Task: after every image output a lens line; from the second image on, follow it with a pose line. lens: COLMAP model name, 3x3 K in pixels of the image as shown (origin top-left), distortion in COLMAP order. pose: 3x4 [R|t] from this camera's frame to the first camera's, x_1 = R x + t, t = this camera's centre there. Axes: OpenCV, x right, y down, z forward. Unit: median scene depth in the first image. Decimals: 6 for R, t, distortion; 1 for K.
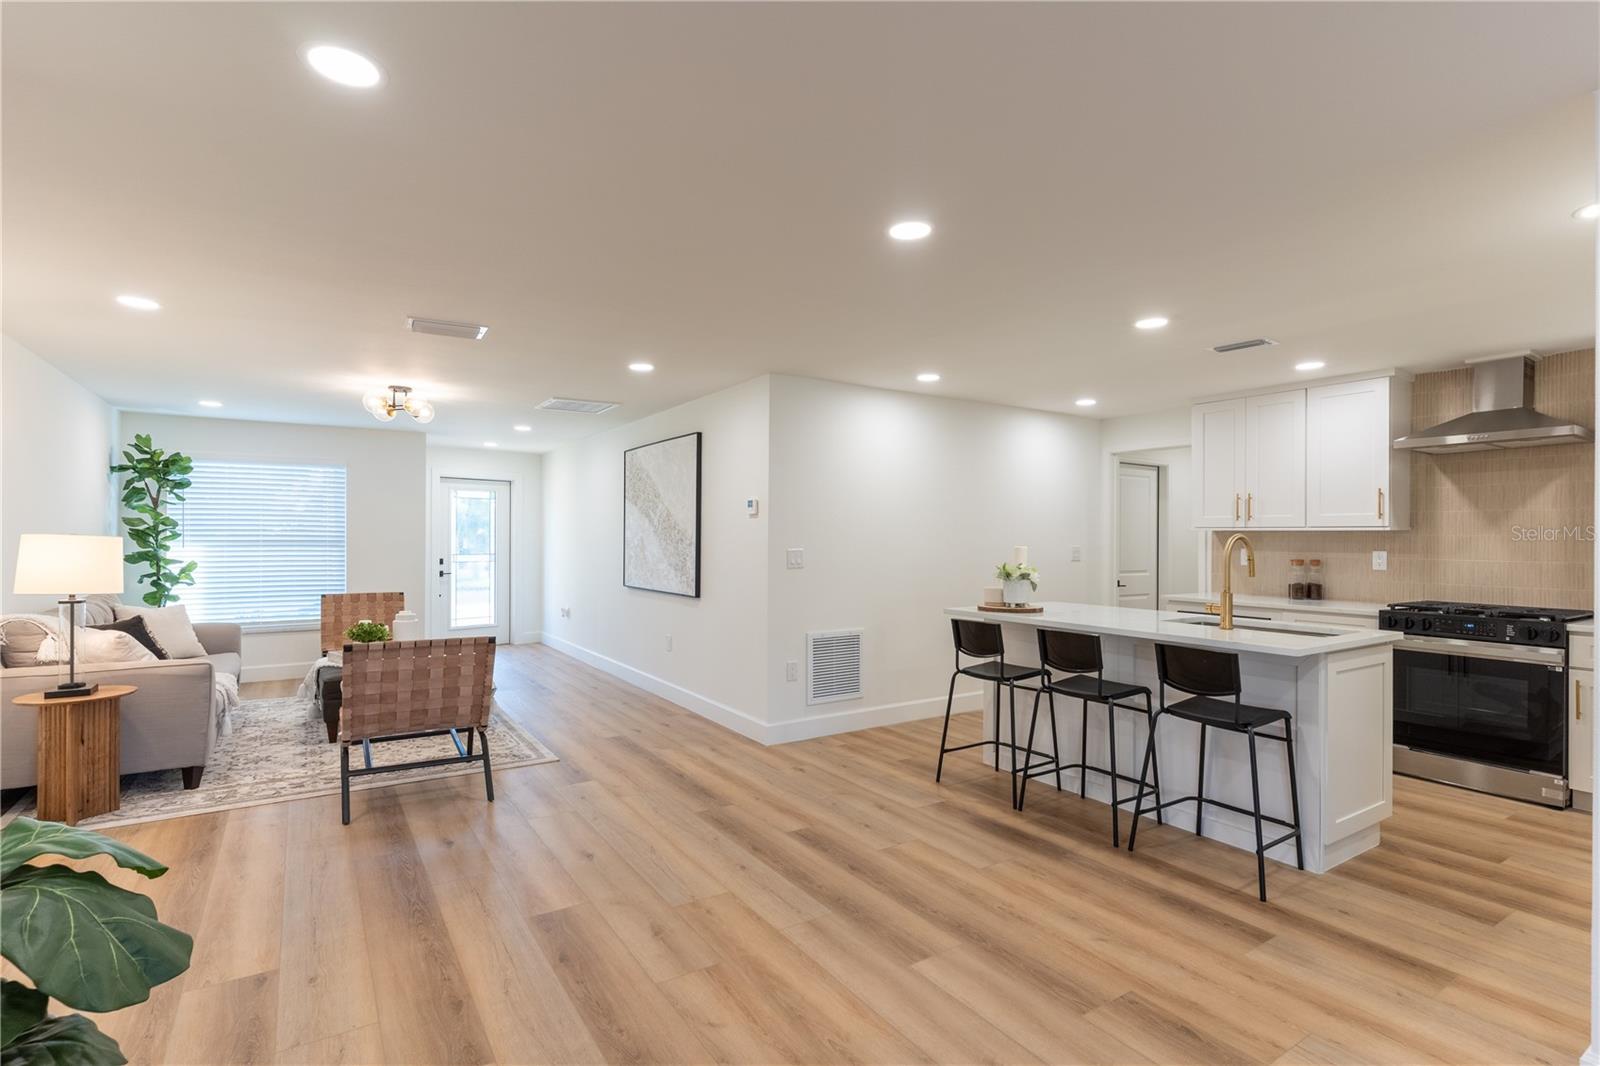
lens RADIAL K [[764.3, 0, 800.0], [0, 764.3, 533.0], [0, 0, 1]] dist [-0.000904, 0.000044]
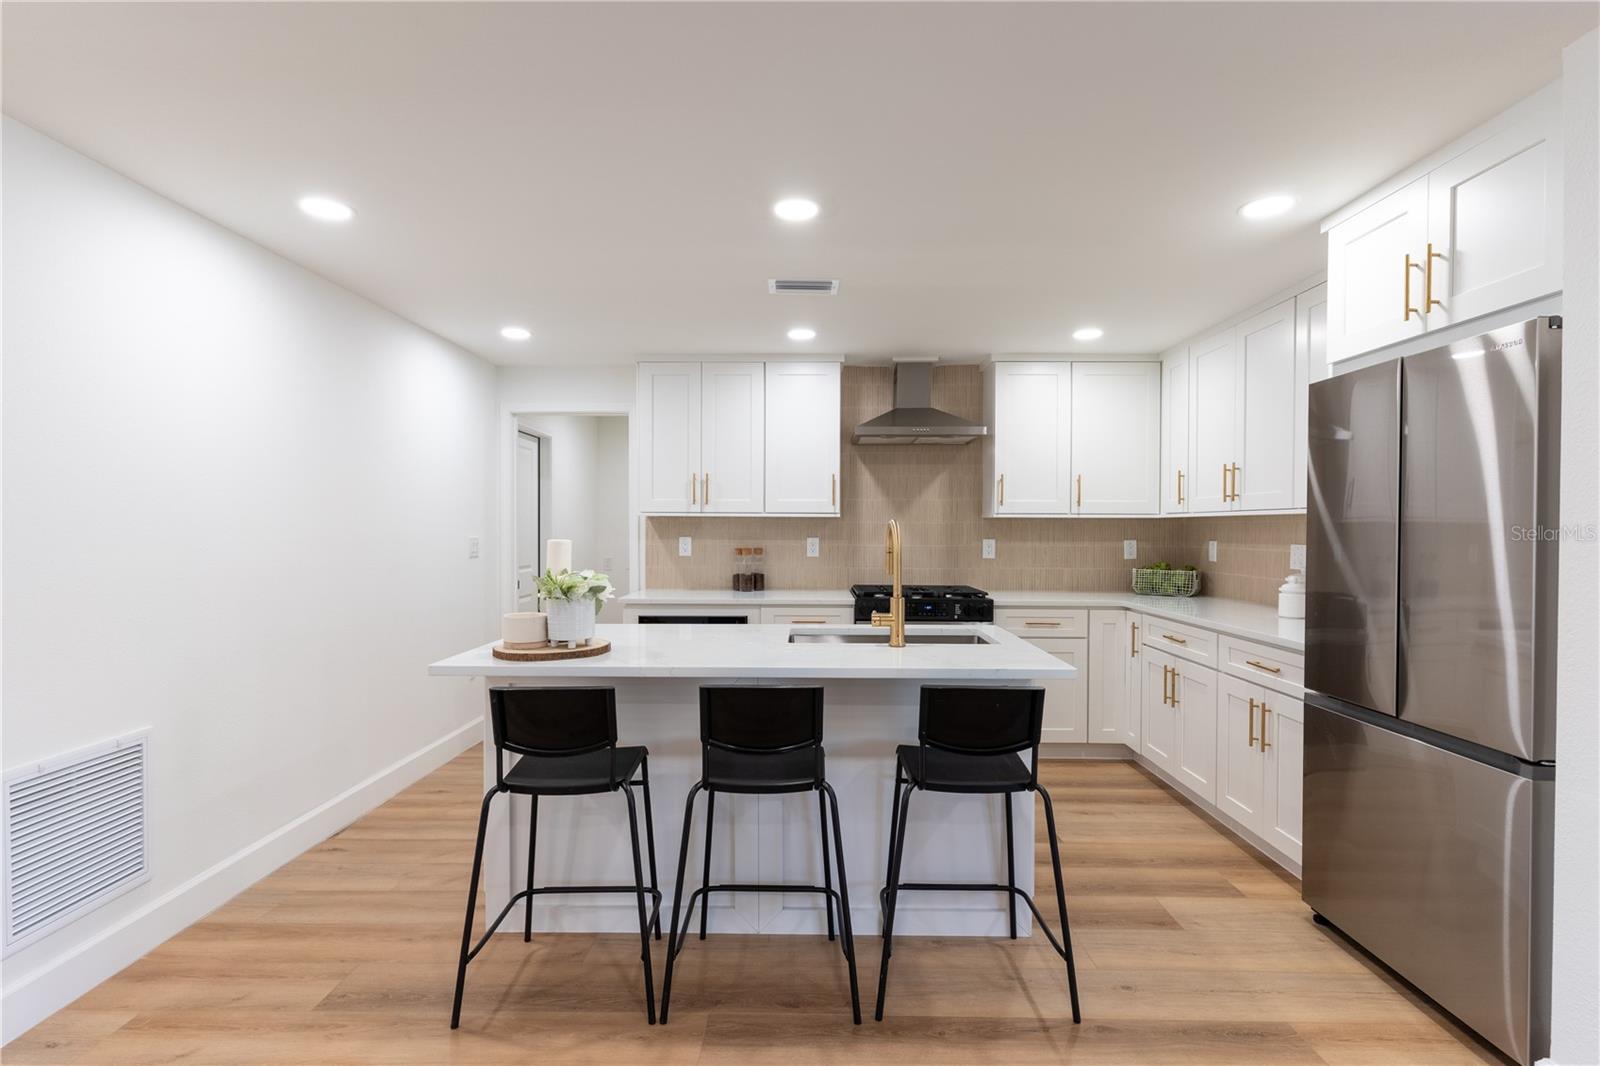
lens RADIAL K [[764.3, 0, 800.0], [0, 764.3, 533.0], [0, 0, 1]] dist [-0.000904, 0.000044]
pose [[0.558578, -0.009966, 0.829392, -0.084675], [-0.004535, 0.999876, 0.015069, 0.002576], [-0.829439, -0.012179, 0.558464, 0.482377]]
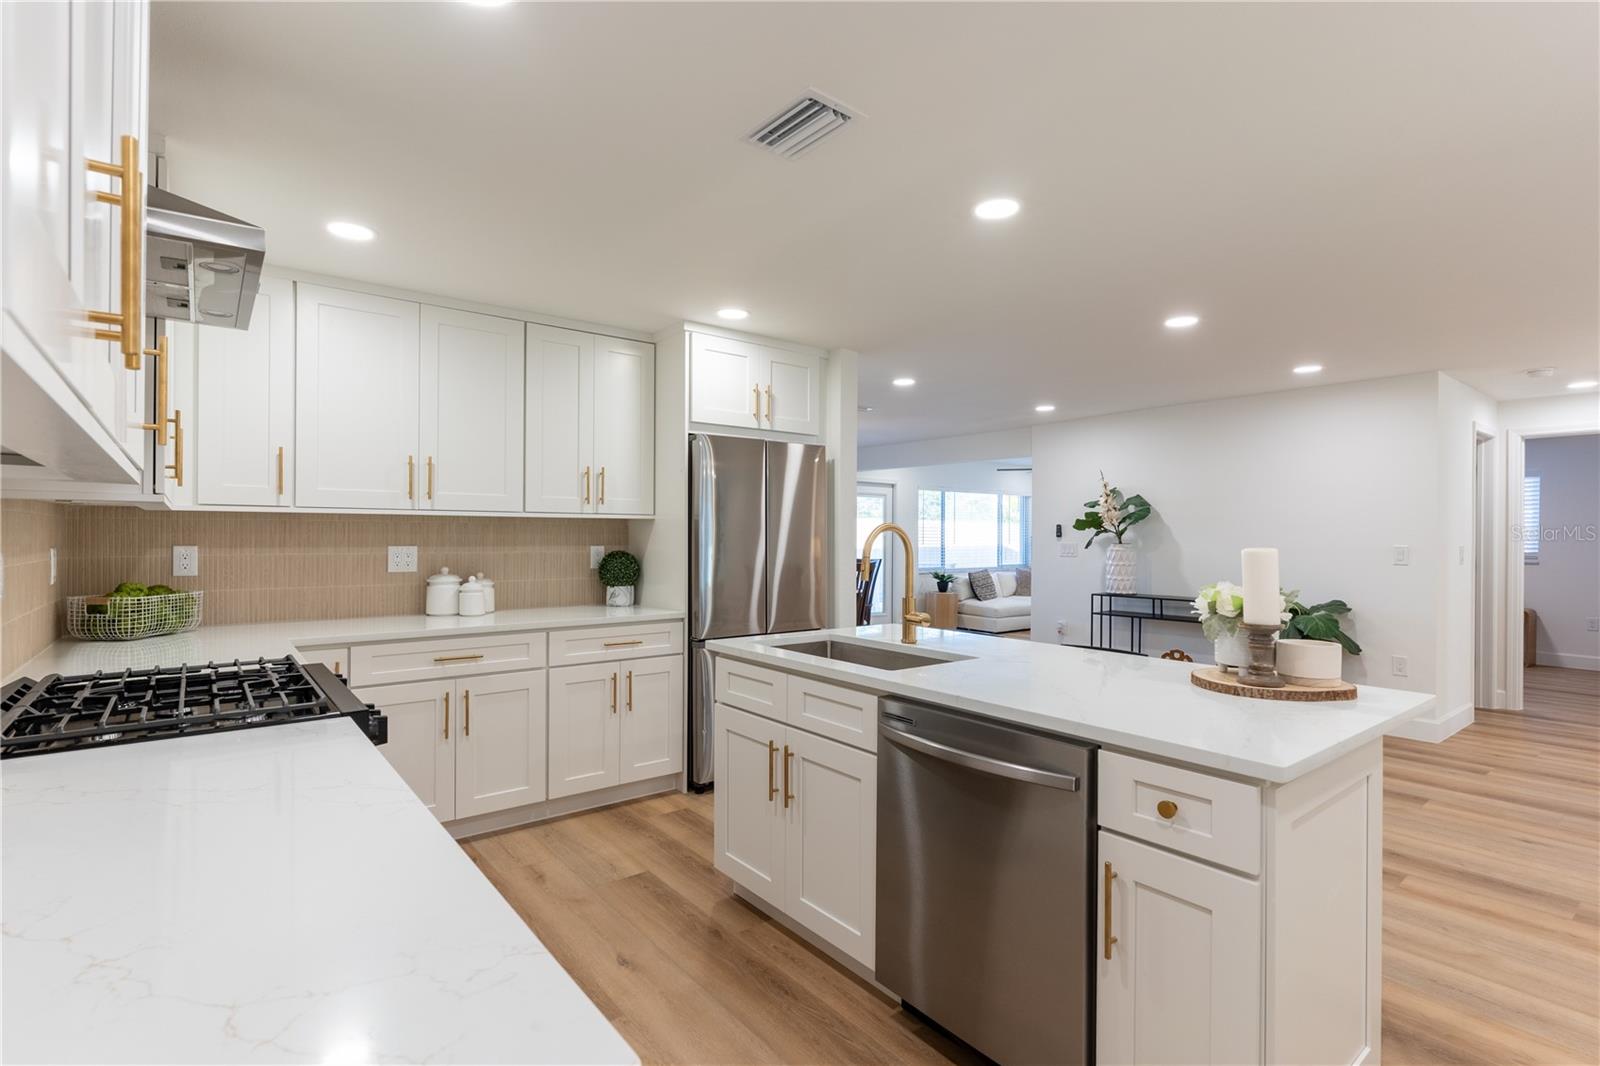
lens RADIAL K [[764.3, 0, 800.0], [0, 764.3, 533.0], [0, 0, 1]] dist [-0.000904, 0.000044]
pose [[-0.996099, -0.011092, -0.087545, 0.547175], [-0.010051, 0.999873, -0.012328, 0.017135], [0.087671, -0.011400, -0.996084, 1.311541]]
